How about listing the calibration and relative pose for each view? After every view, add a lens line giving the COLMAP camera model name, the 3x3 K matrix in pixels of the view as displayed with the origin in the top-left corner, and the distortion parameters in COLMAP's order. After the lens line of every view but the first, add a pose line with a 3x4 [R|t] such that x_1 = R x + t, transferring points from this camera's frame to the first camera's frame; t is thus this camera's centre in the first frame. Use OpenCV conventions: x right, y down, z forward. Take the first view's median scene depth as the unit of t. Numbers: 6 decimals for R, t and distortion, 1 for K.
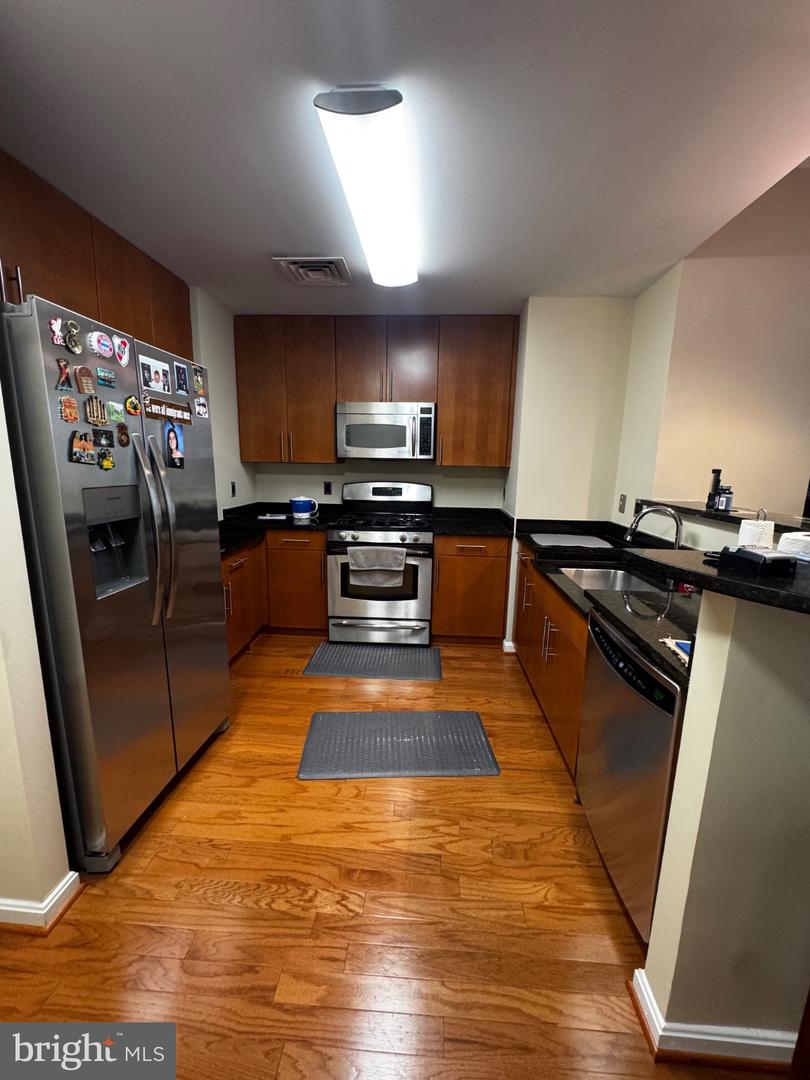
lens RADIAL K [[429.5, 0, 406.3], [0, 429.5, 540.2], [0, 0, 1]] dist [-0.002915, 0.000237]
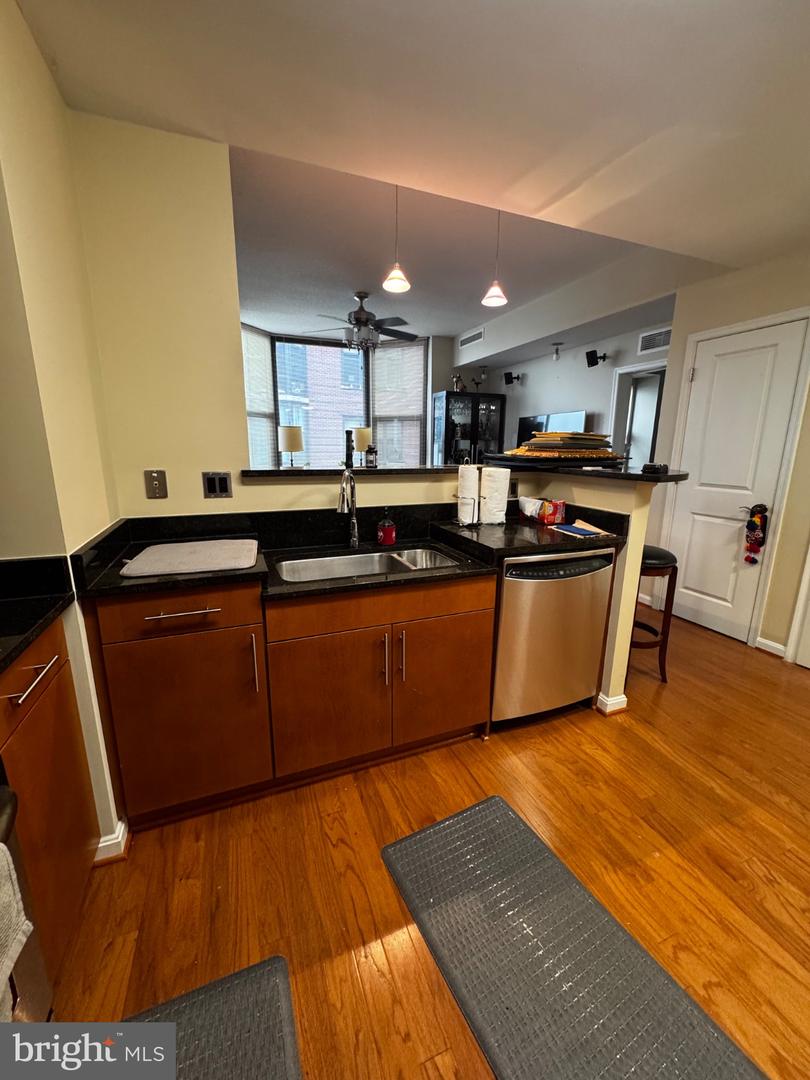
lens RADIAL K [[429.5, 0, 406.3], [0, 429.5, 540.2], [0, 0, 1]] dist [-0.002915, 0.000237]
pose [[-0.425331, -0.220498, 0.877766, -0.282506], [0.146218, 0.940384, 0.307080, -0.180545], [-0.893148, 0.258956, -0.367734, 1.121068]]
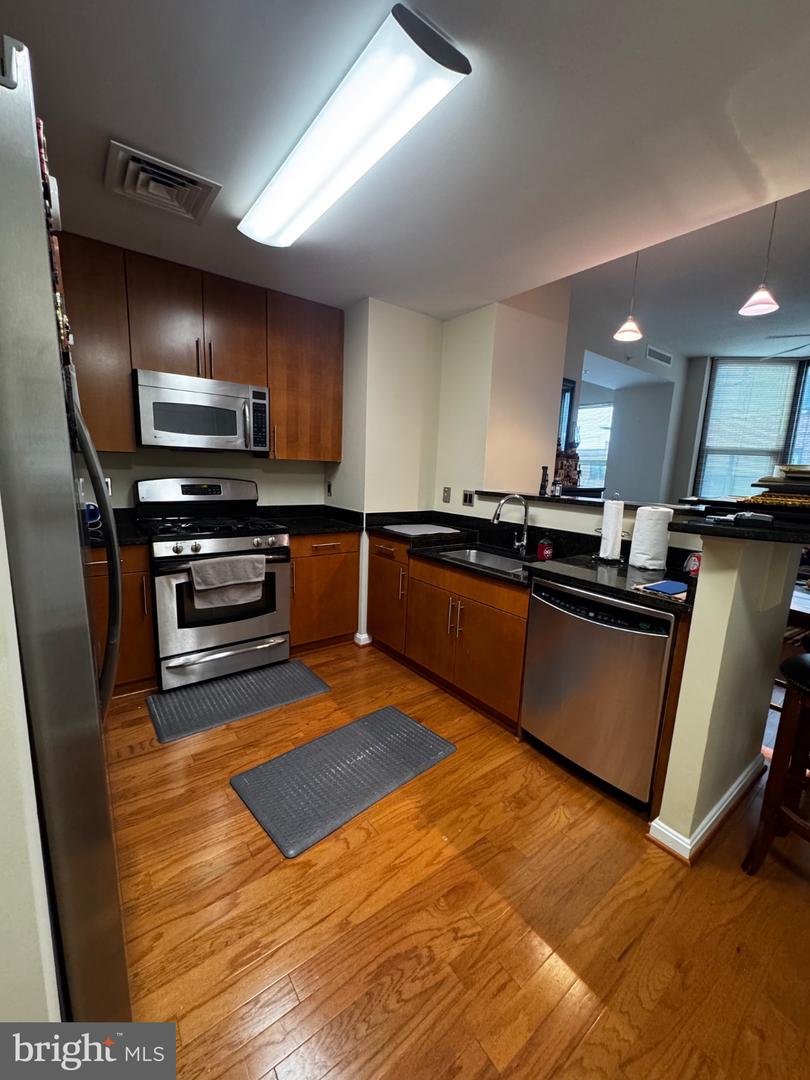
lens RADIAL K [[429.5, 0, 406.3], [0, 429.5, 540.2], [0, 0, 1]] dist [-0.002915, 0.000237]
pose [[0.758296, -0.097523, 0.644574, -0.434838], [0.093096, 0.994813, 0.040993, -0.023977], [-0.645229, 0.028923, 0.763442, 0.205959]]
